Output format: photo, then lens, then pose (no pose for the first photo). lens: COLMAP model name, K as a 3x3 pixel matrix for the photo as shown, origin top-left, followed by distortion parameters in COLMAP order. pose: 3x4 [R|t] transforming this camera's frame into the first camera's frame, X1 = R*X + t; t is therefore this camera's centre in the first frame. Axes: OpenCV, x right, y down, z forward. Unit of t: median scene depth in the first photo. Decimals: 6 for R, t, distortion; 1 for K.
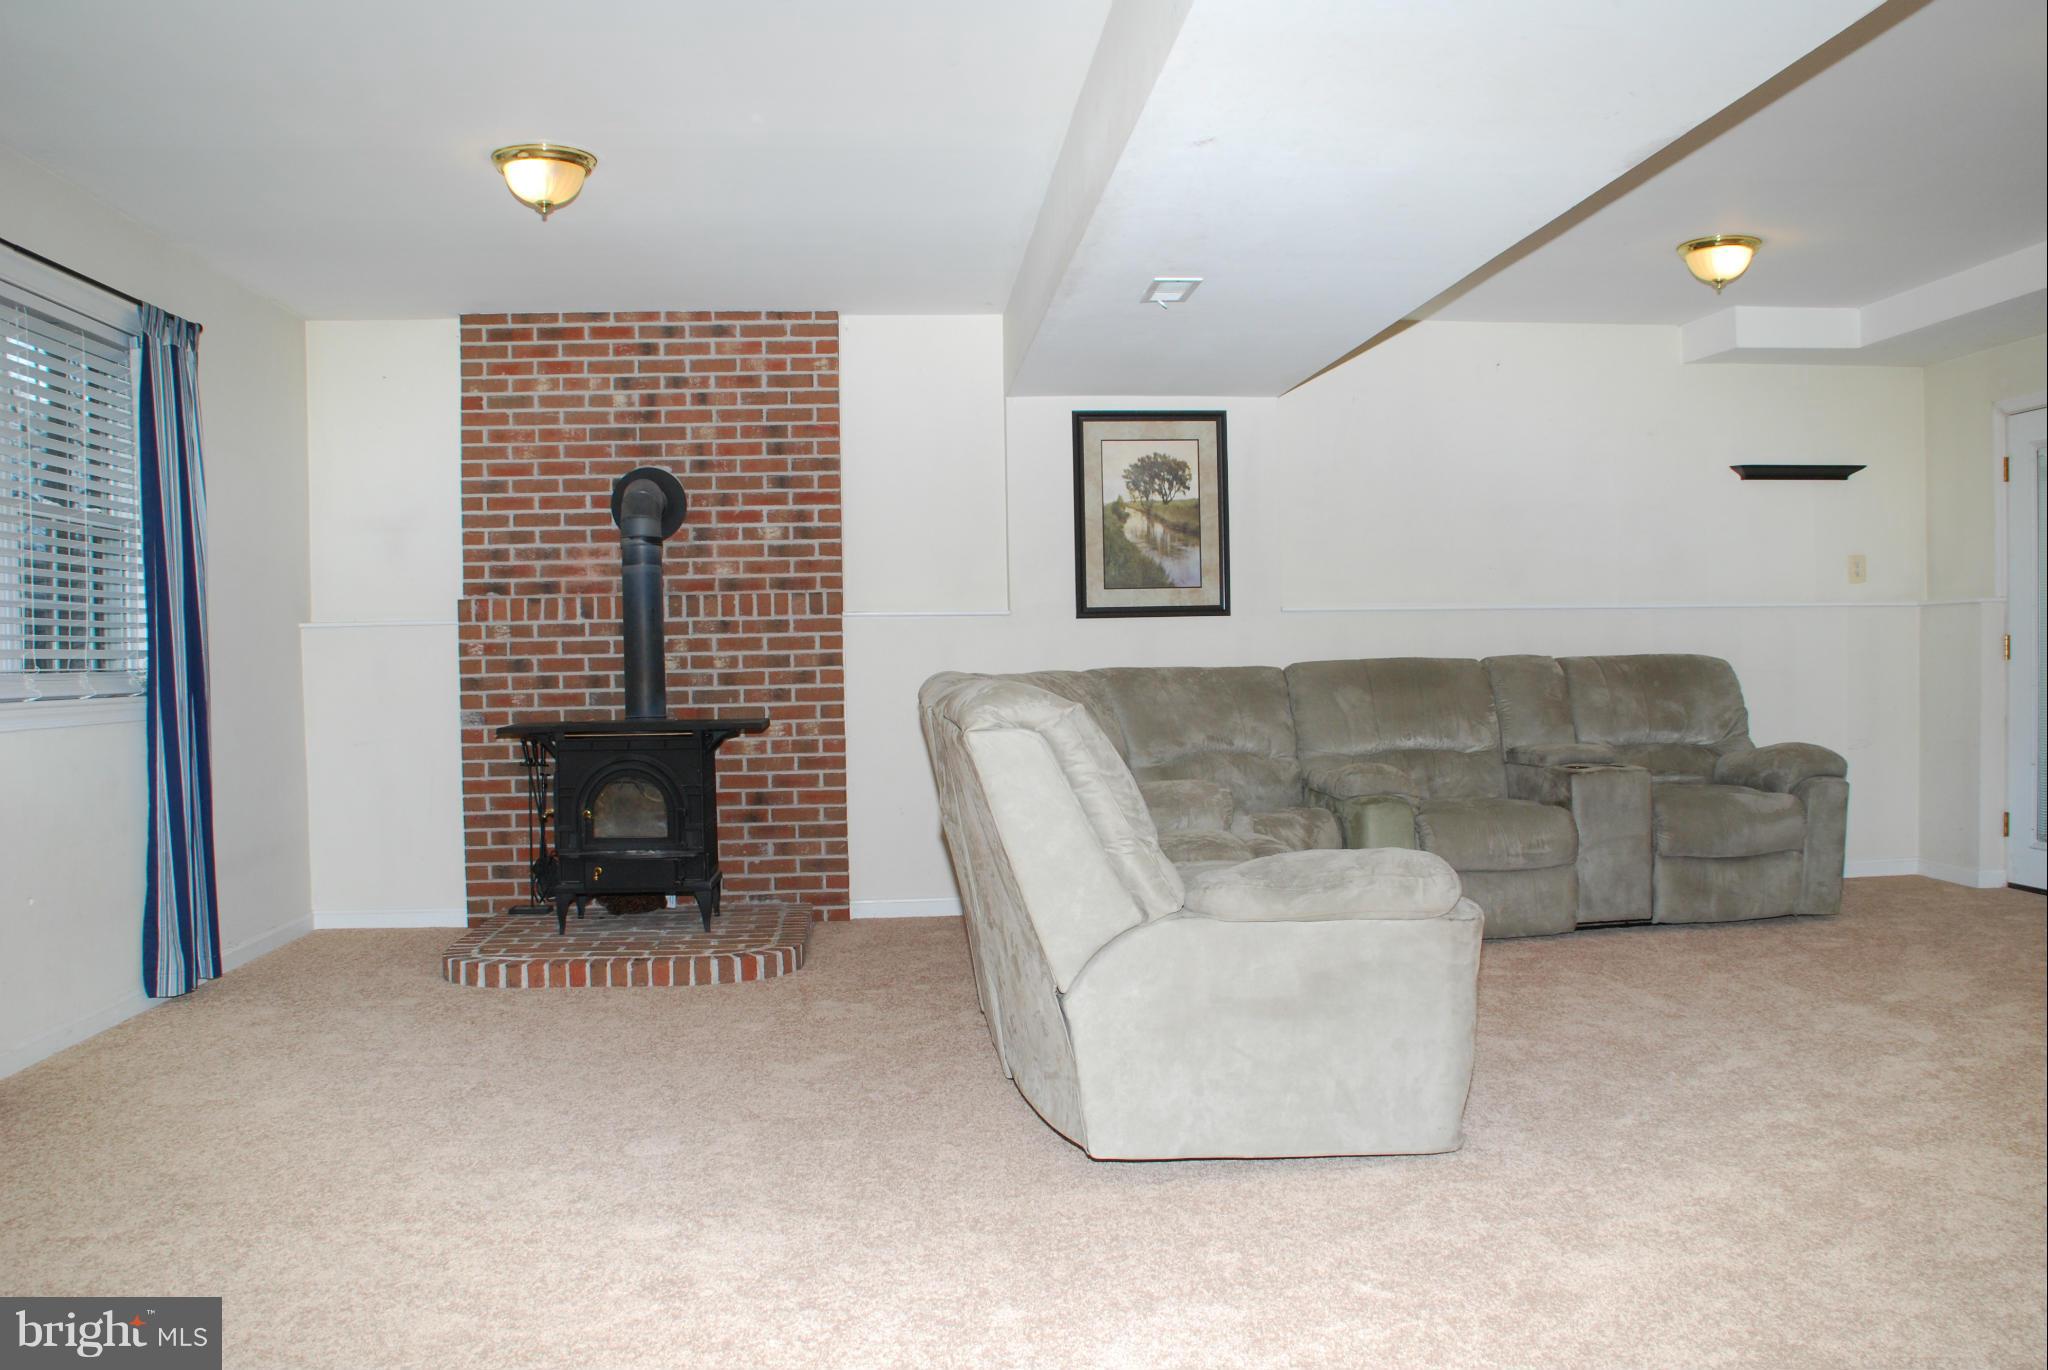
lens RADIAL K [[1656.9, 0, 1022.7], [0, 1656.9, 708.6], [0, 0, 1]] dist [-0.155790, 0.107497]
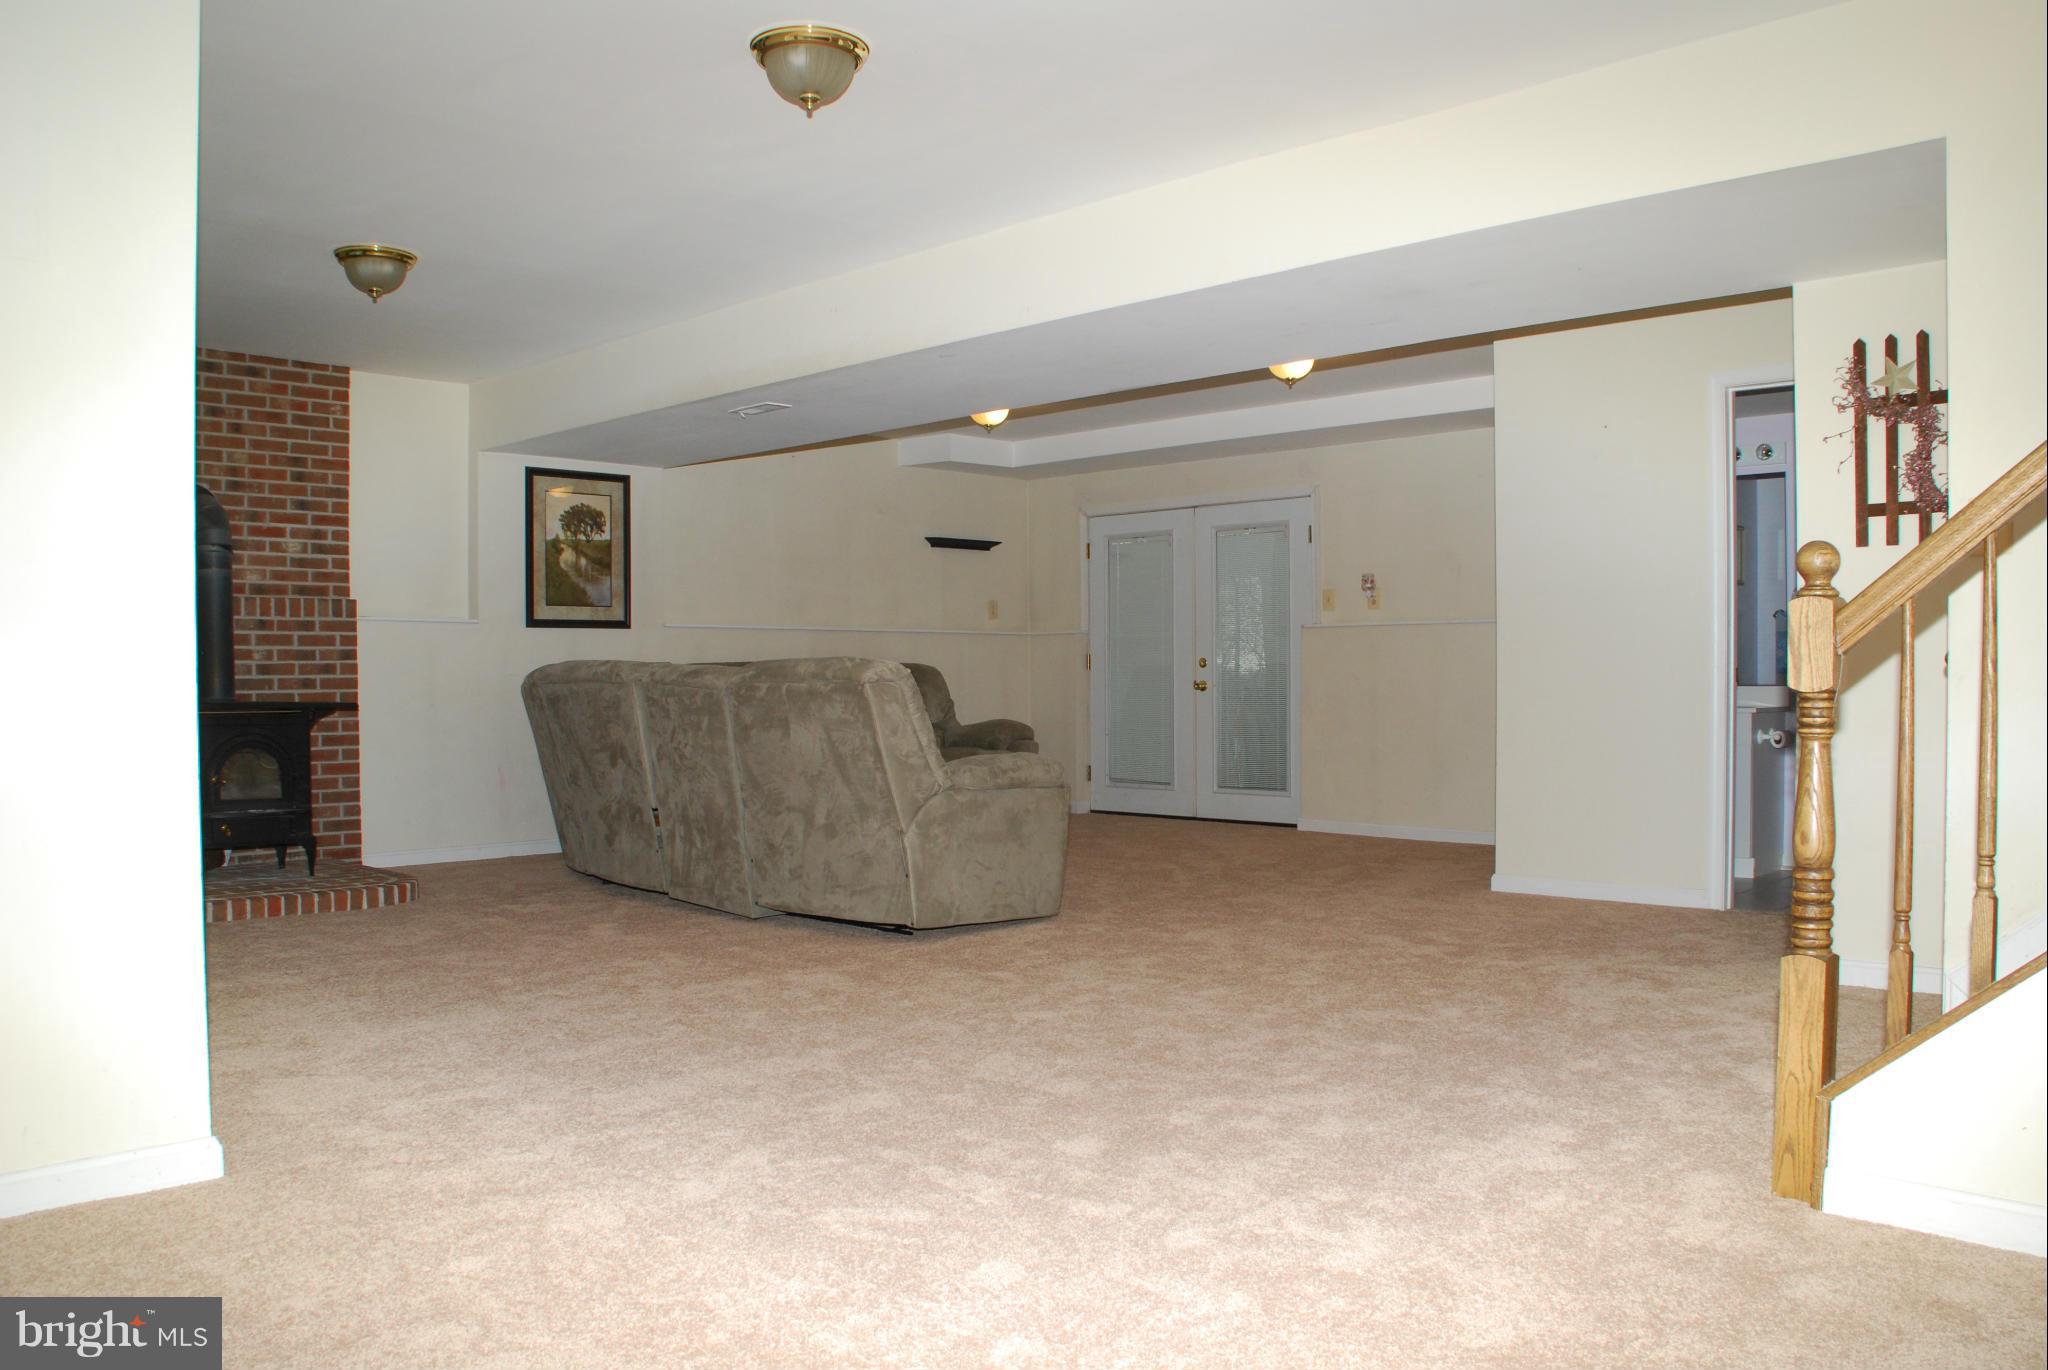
lens RADIAL K [[1656.9, 0, 1022.7], [0, 1656.9, 708.6], [0, 0, 1]] dist [-0.155790, 0.107497]
pose [[0.756378, 0.001791, 0.654133, -0.513316], [0.012471, 0.999775, -0.017157, 0.035875], [-0.654016, 0.021135, 0.756185, -0.216309]]
